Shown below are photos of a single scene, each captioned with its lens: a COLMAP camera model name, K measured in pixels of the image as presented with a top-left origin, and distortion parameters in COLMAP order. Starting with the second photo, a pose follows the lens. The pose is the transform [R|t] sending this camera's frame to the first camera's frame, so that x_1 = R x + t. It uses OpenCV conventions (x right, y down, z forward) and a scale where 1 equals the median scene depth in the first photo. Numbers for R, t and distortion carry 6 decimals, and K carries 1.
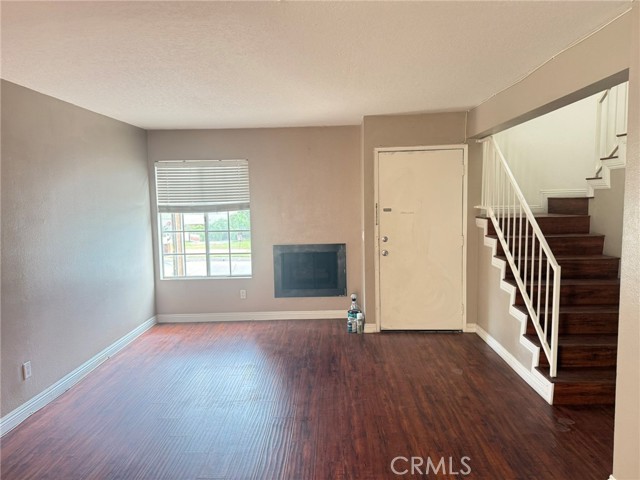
lens RADIAL K [[446.2, 0, 320.0], [0, 446.2, 240.0], [0, 0, 1]] dist [0.107748, -0.133139]
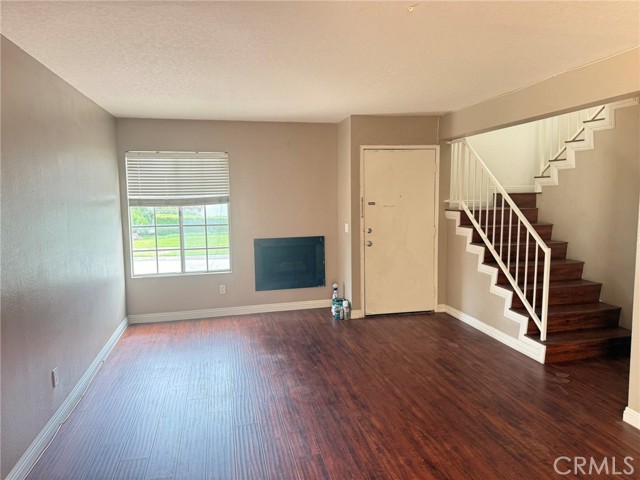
lens RADIAL K [[446.2, 0, 320.0], [0, 446.2, 240.0], [0, 0, 1]] dist [0.107748, -0.133139]
pose [[0.967170, -0.019802, 0.253356, -0.243074], [0.017952, 0.999793, 0.009613, 0.007957], [-0.253494, -0.004749, 0.967325, -0.009846]]
